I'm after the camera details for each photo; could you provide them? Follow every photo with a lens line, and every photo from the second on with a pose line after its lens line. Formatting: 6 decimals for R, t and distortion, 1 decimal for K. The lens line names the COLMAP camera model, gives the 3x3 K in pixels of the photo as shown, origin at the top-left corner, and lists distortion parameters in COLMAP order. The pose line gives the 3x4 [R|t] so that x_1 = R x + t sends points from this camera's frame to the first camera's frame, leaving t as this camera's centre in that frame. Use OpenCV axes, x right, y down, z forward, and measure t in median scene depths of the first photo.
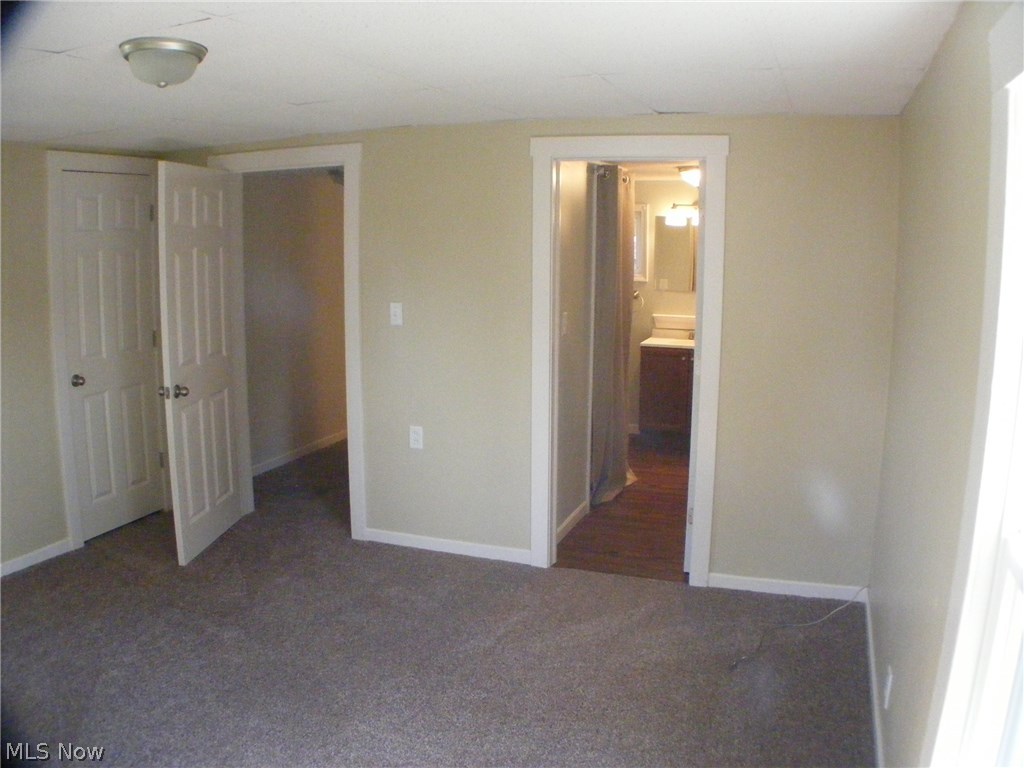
lens RADIAL K [[863.5, 0, 512.0], [0, 863.5, 384.0], [0, 0, 1]] dist [-0.270864, 0.070332]
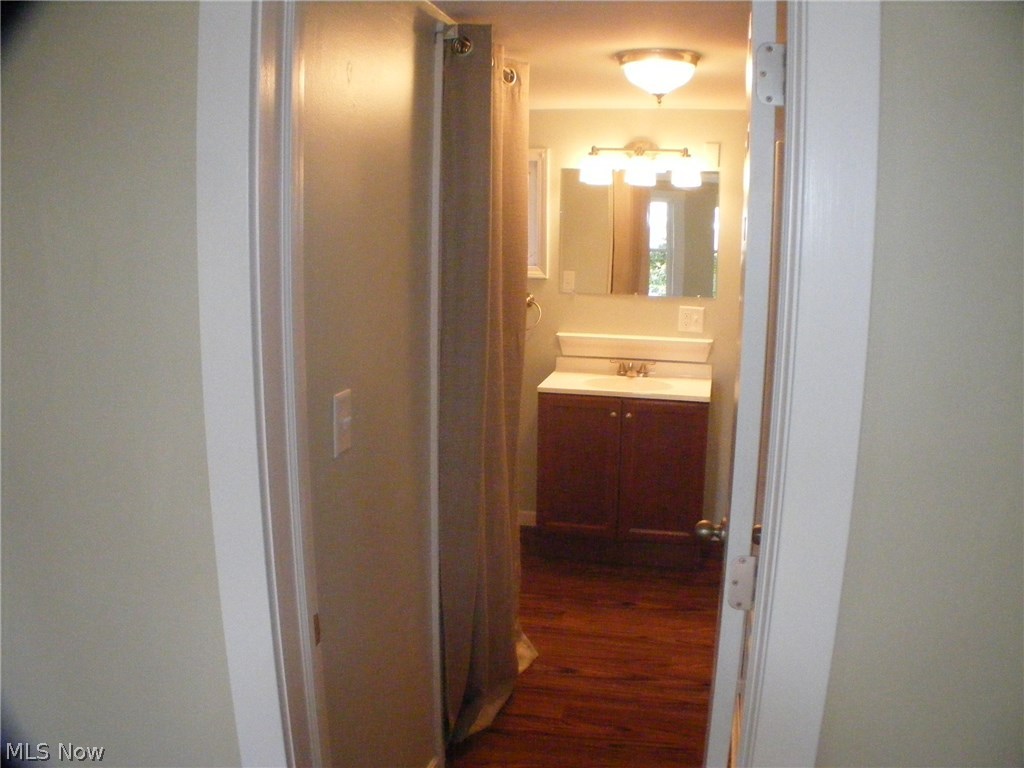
lens RADIAL K [[863.5, 0, 512.0], [0, 863.5, 384.0], [0, 0, 1]] dist [-0.270864, 0.070332]
pose [[0.991686, -0.017056, 0.127549, 0.061528], [0.014345, 0.999652, 0.022142, -0.066284], [-0.127882, -0.020128, 0.991585, 0.449499]]
